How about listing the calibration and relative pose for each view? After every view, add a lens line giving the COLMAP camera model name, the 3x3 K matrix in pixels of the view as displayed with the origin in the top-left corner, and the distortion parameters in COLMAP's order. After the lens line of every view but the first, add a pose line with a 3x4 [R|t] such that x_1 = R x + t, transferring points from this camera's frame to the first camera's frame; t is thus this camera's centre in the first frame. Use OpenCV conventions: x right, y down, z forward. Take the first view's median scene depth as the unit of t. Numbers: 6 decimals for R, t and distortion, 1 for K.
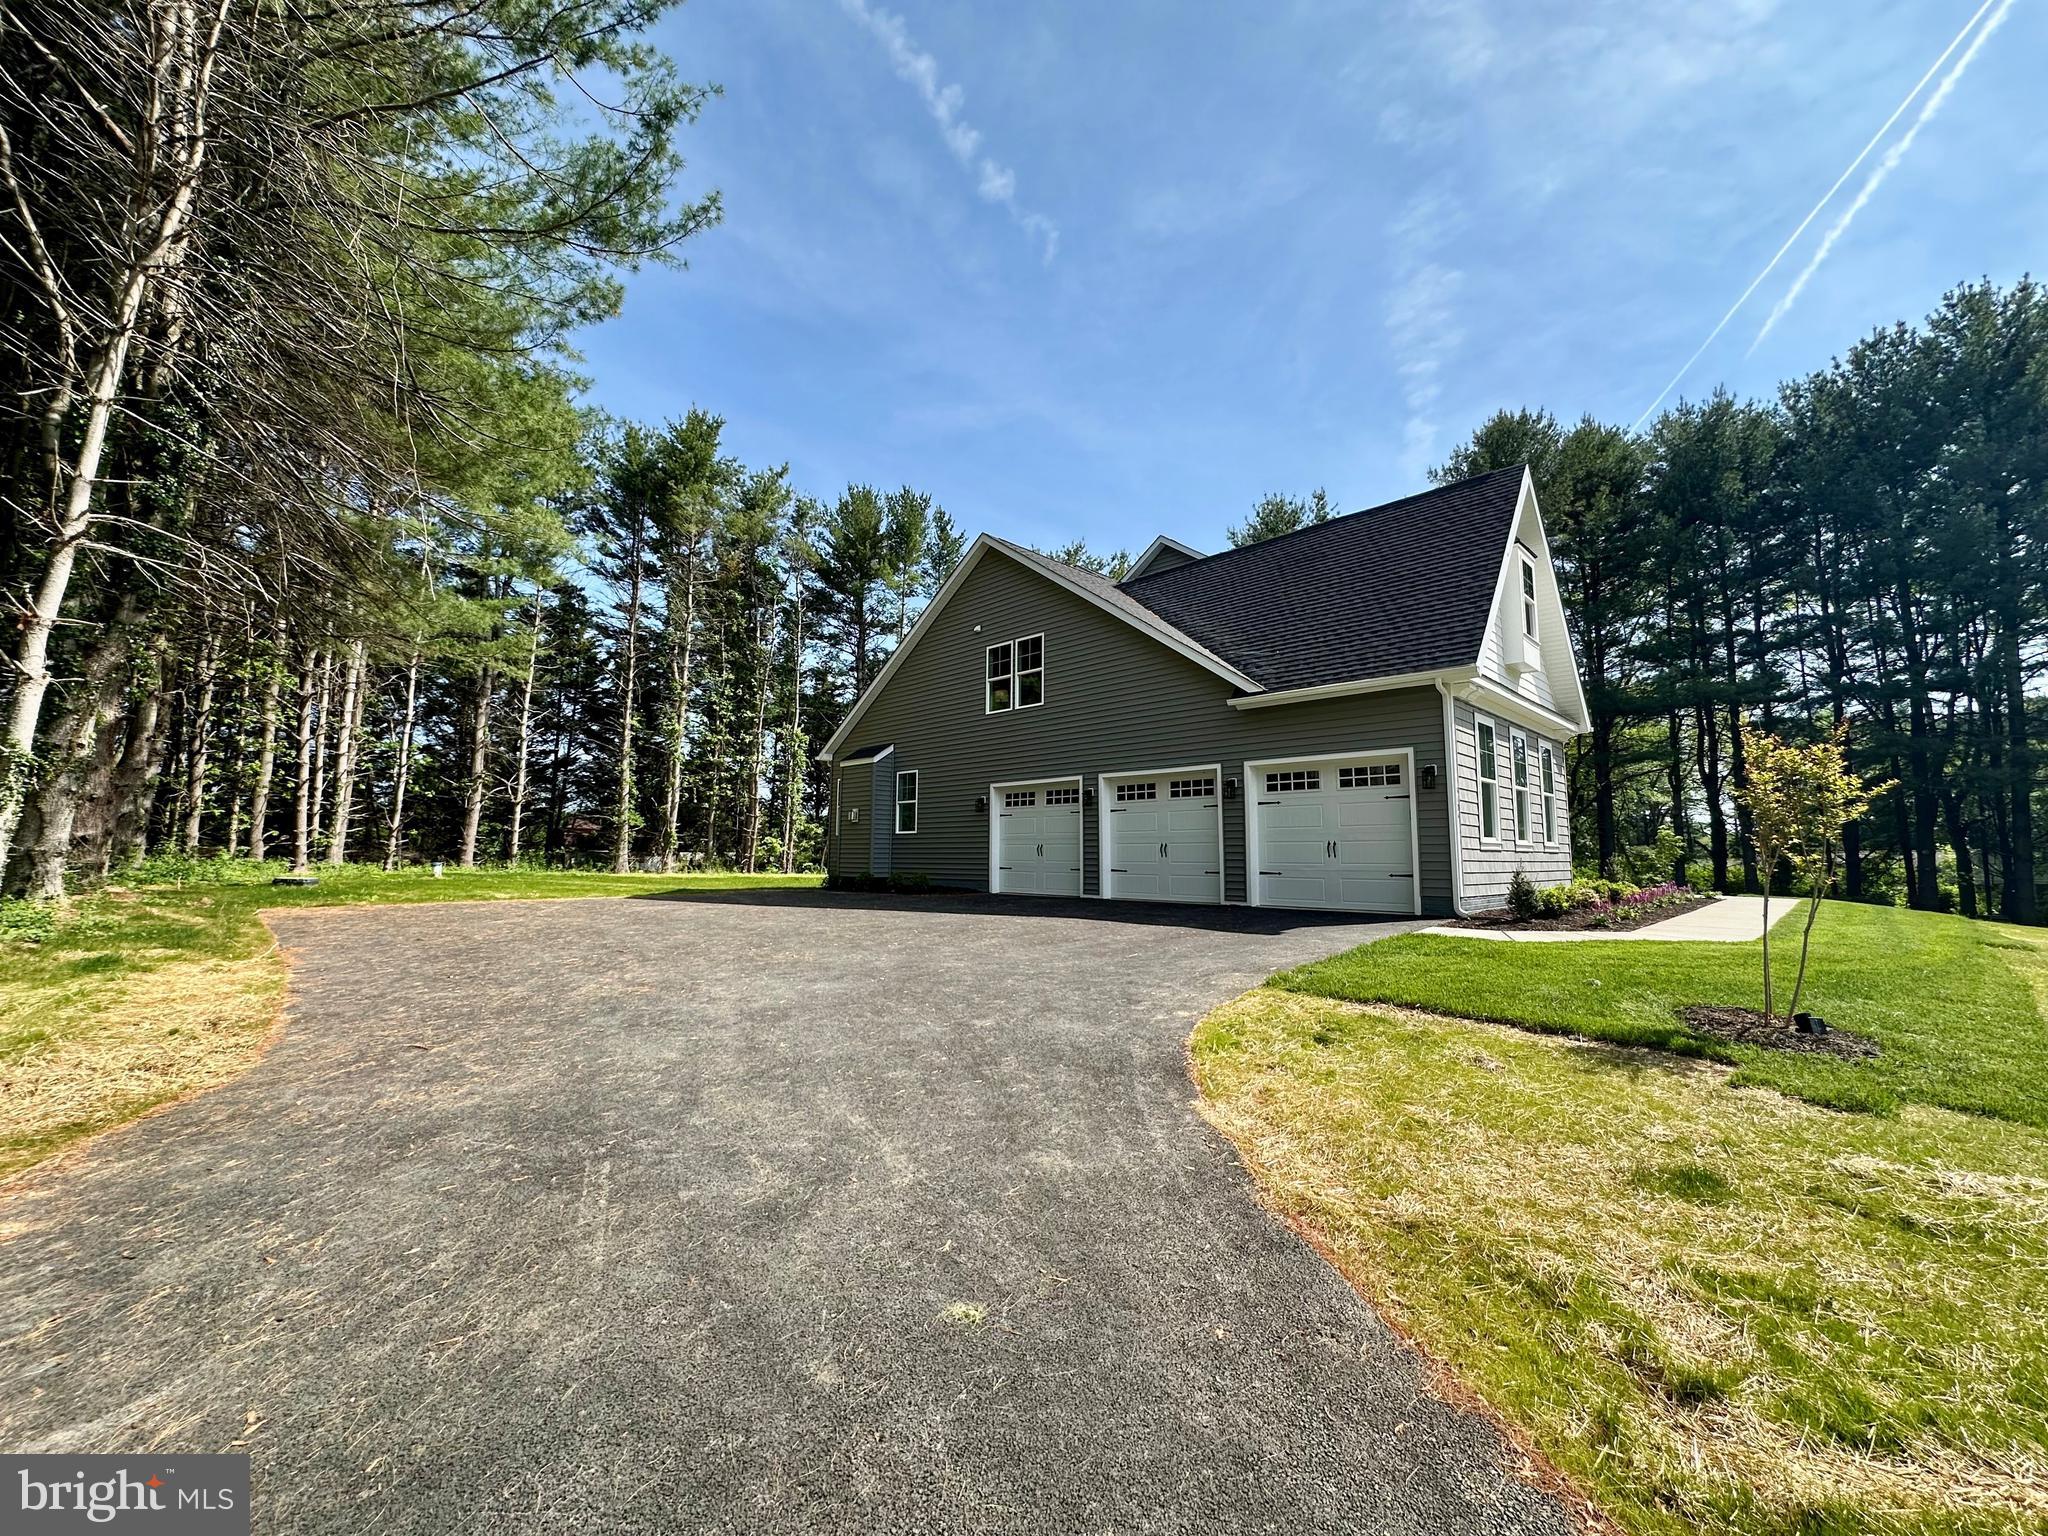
lens RADIAL K [[827.1, 0, 1025.0], [0, 827.1, 770.2], [0, 0, 1]] dist [0.034329, 0.000104]
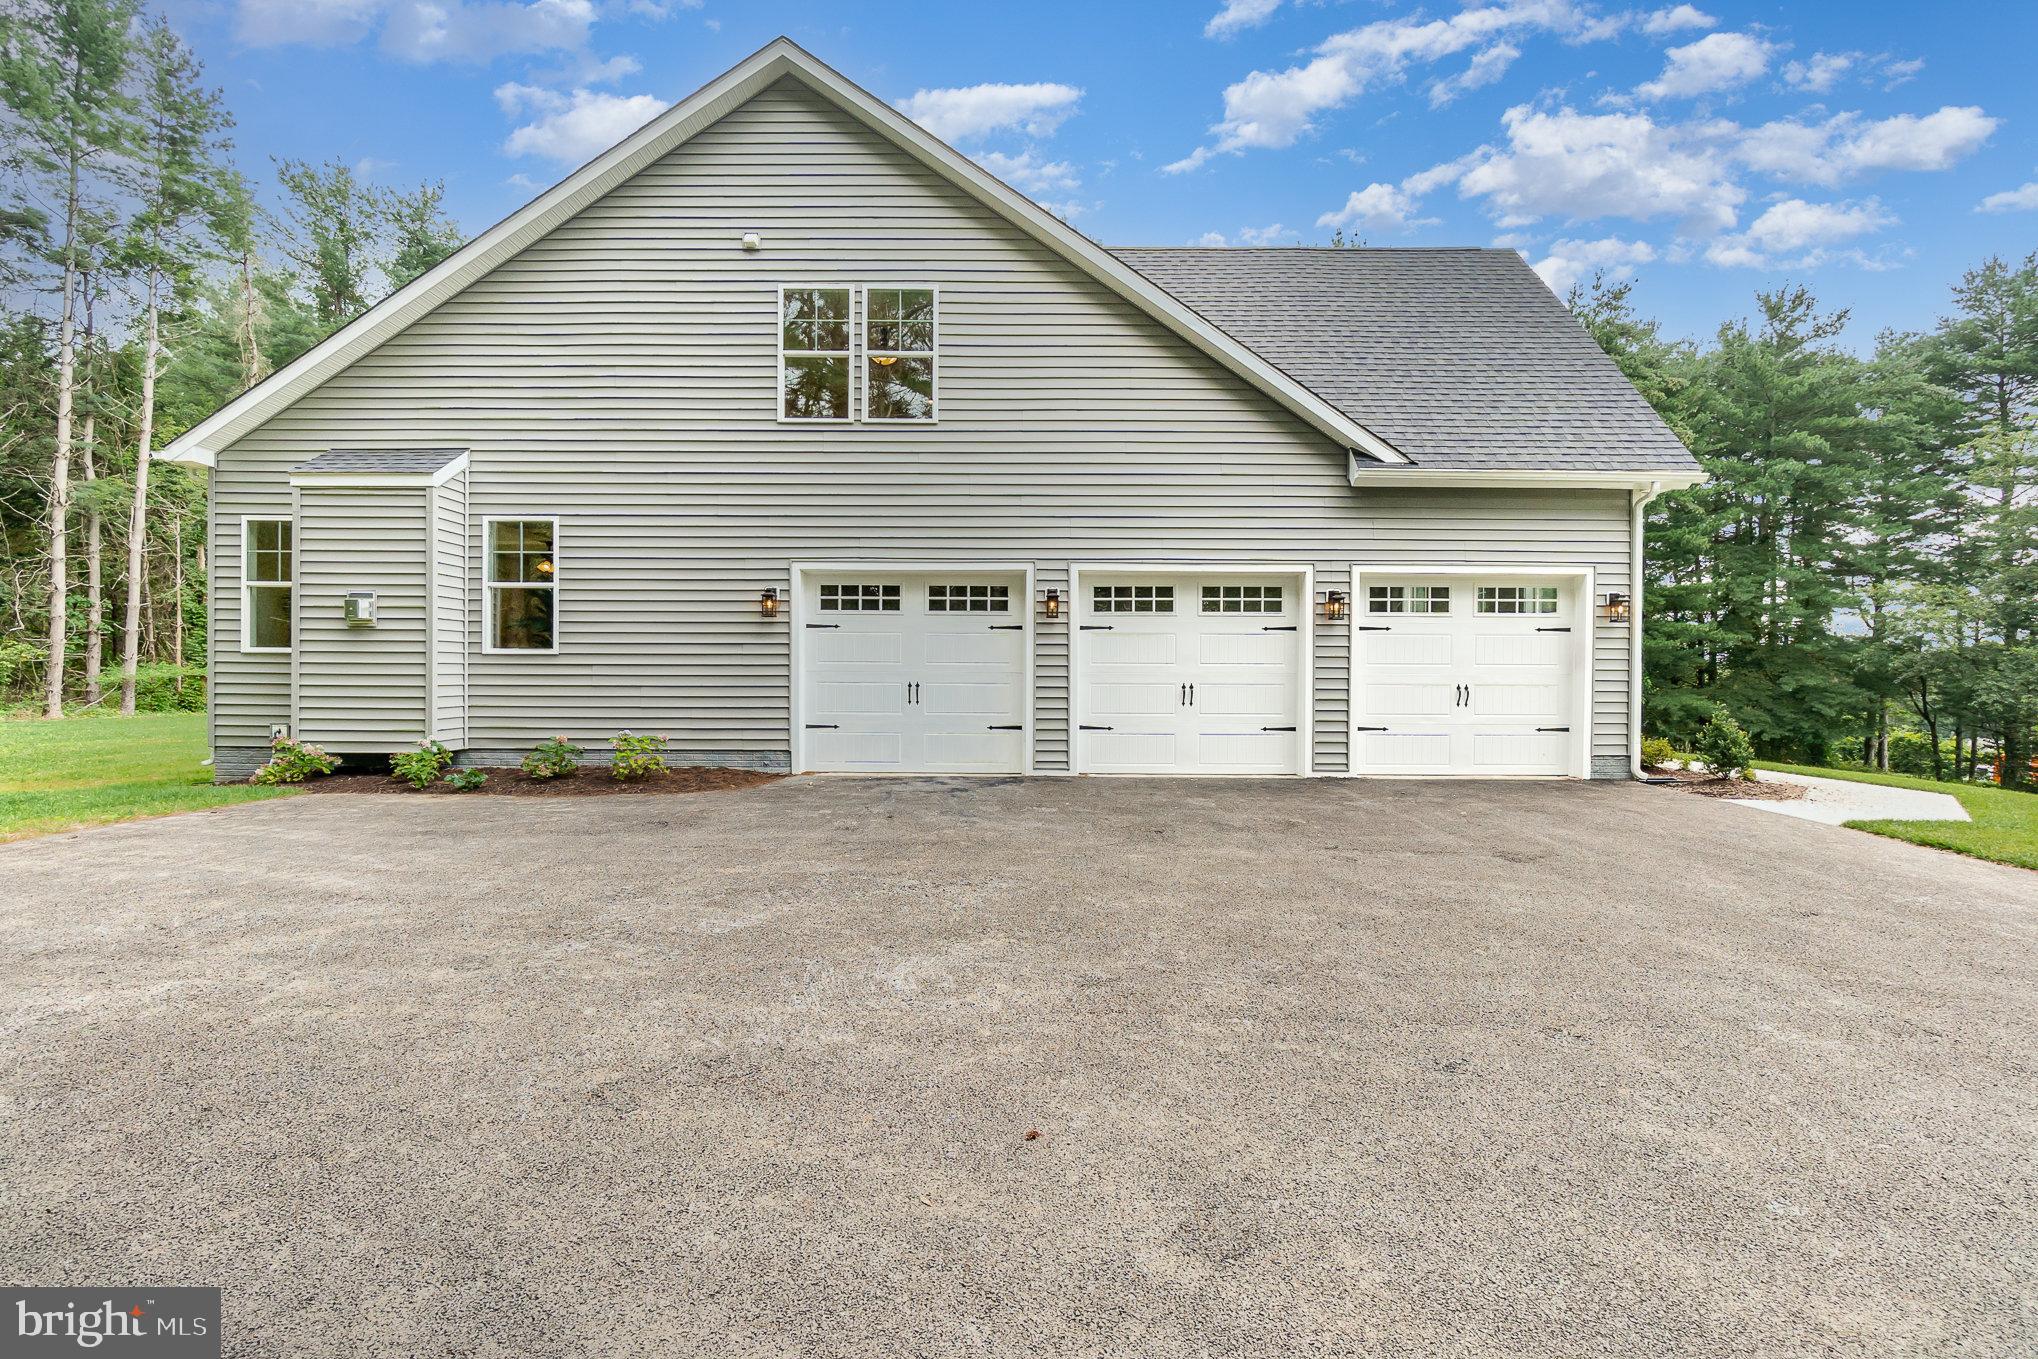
lens RADIAL K [[1073.8, 0, 1040.7], [0, 1073.8, 722.9], [0, 0, 1]] dist [0.001492, -0.000352]
pose [[0.711003, -0.011616, 0.703093, -0.607306], [-0.076156, 0.992711, 0.093413, 0.062550], [-0.699053, -0.119962, 0.704936, 0.636702]]
